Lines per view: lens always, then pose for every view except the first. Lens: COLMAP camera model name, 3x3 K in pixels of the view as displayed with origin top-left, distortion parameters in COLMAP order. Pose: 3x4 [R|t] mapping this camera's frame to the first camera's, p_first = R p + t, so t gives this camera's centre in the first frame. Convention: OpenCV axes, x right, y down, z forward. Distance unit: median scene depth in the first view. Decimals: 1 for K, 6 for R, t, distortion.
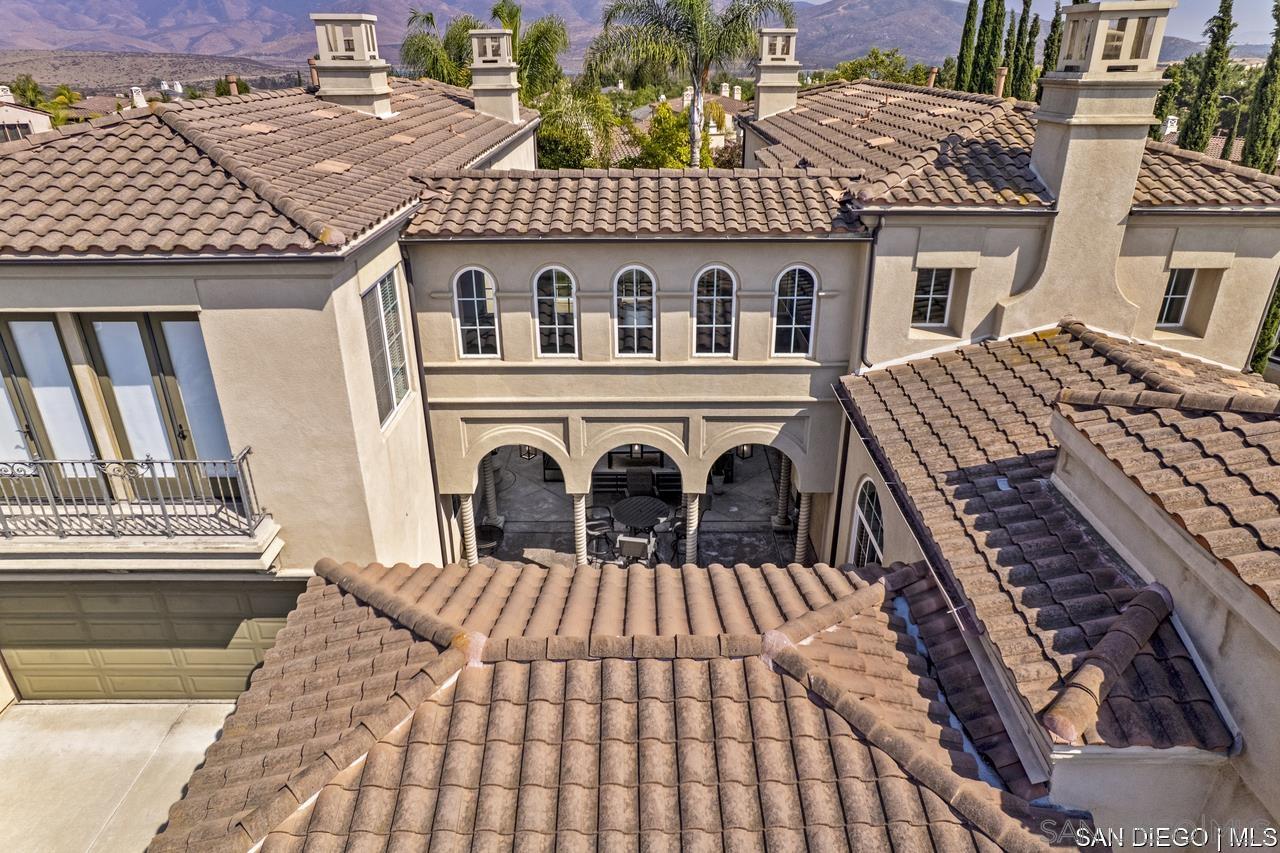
lens RADIAL K [[795.3, 0, 640.9], [0, 795.3, 444.0], [0, 0, 1]] dist [-0.039791, 0.022193]
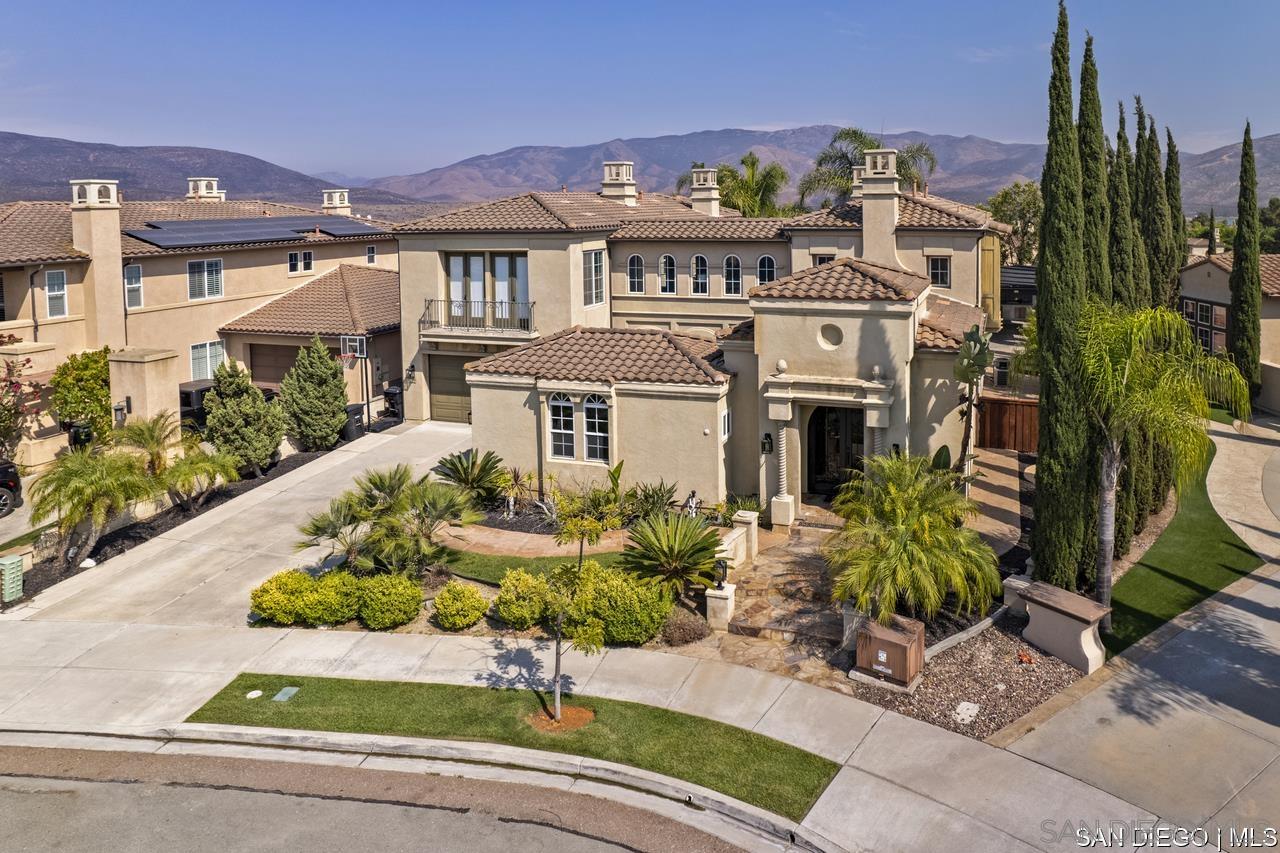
lens RADIAL K [[838.3, 0, 739.0], [0, 838.3, 268.9], [0, 0, 1]] dist [-0.035940, 0.016019]
pose [[0.955587, 0.014529, -0.294349, 0.833967], [-0.122367, 0.928178, -0.351442, 0.672041], [0.268102, 0.371852, 0.888733, -1.156343]]
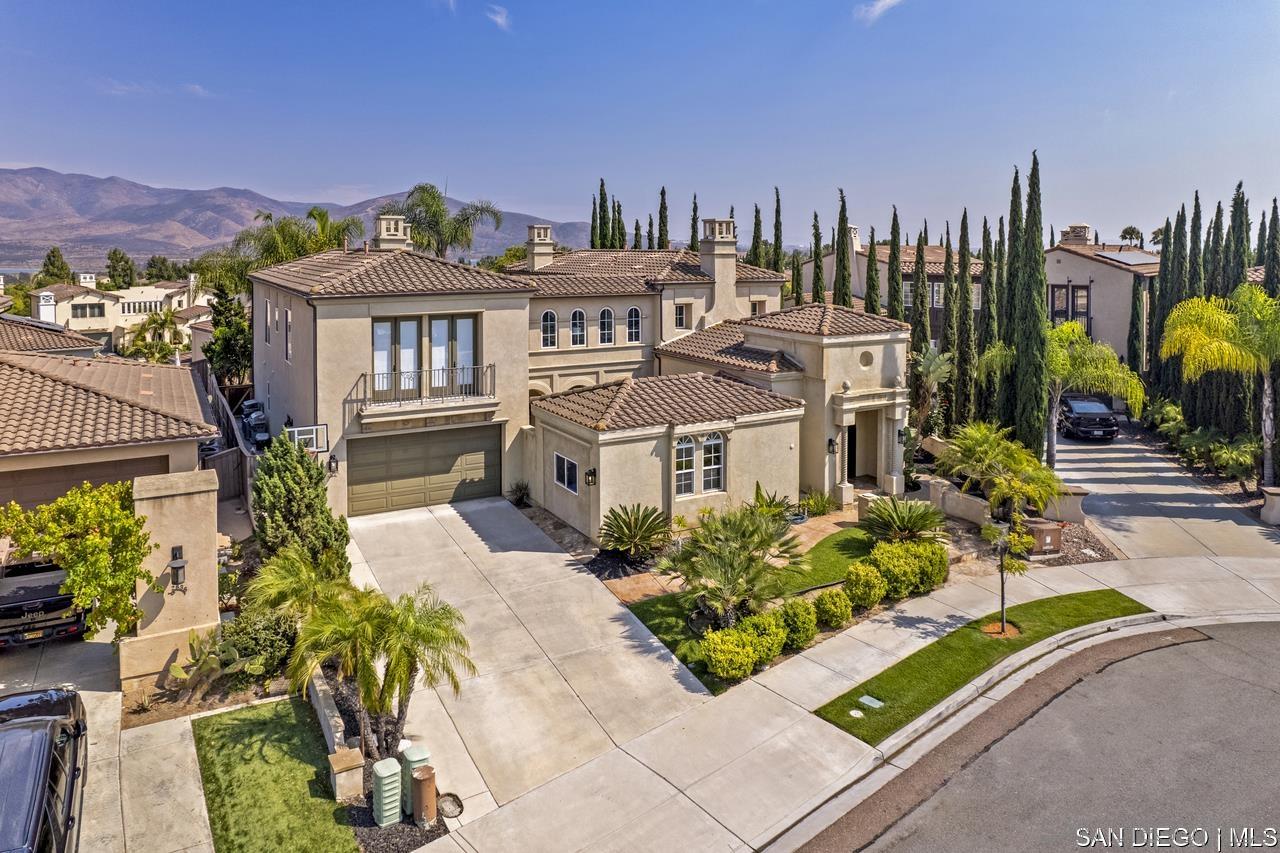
lens RADIAL K [[838.3, 0, 604.1], [0, 838.3, 307.6], [0, 0, 1]] dist [-0.035940, 0.016019]
pose [[0.883715, -0.031093, 0.466992, -1.175564], [0.206635, 0.921198, -0.329691, 0.667283], [-0.419941, 0.387850, 0.820501, -1.222177]]
